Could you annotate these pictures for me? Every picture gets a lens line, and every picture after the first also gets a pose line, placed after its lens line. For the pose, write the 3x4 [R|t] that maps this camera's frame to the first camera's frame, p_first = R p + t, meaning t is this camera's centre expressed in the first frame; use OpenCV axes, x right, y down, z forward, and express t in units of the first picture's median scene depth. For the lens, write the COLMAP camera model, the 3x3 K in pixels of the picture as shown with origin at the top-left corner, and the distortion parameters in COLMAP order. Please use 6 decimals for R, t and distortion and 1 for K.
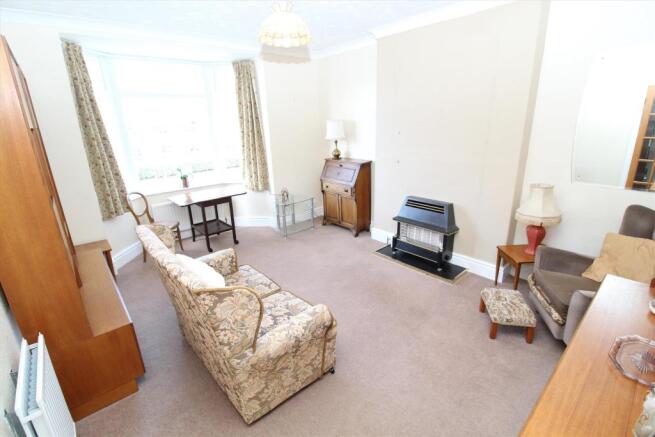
lens RADIAL K [[293.3, 0, 332.3], [0, 293.3, 220.4], [0, 0, 1]] dist [-0.000802, -0.000383]
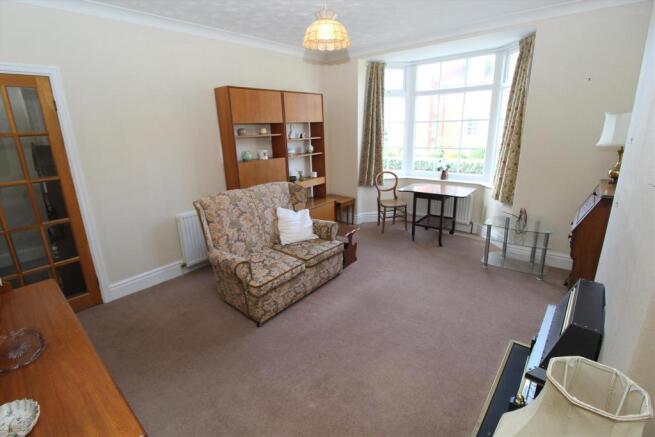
lens RADIAL K [[313.0, 0, 326.0], [0, 313.0, 216.5], [0, 0, 1]] dist [-0.016854, -0.006854]
pose [[0.120630, 0.297195, -0.947166, 0.523095], [-0.291788, 0.922600, 0.252326, -0.146020], [0.948846, 0.245934, 0.198011, 0.417058]]
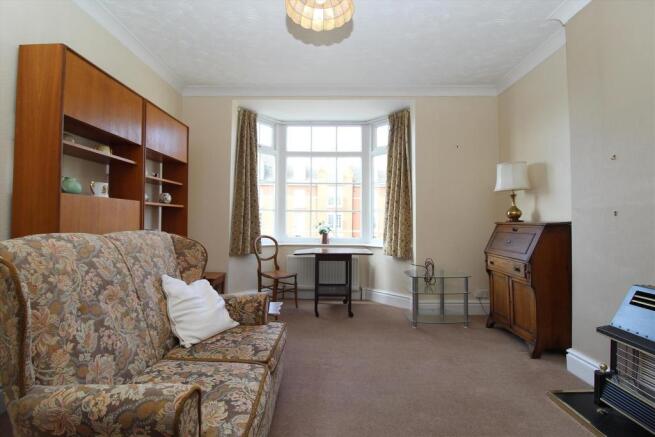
lens RADIAL K [[313.0, 0, 328.1], [0, 313.0, 214.2], [0, 0, 1]] dist [-0.016854, -0.006854]
pose [[0.727166, 0.013852, -0.686322, 0.190825], [-0.244974, 0.939202, -0.240597, 0.036406], [0.641262, 0.343085, 0.686349, 0.285136]]
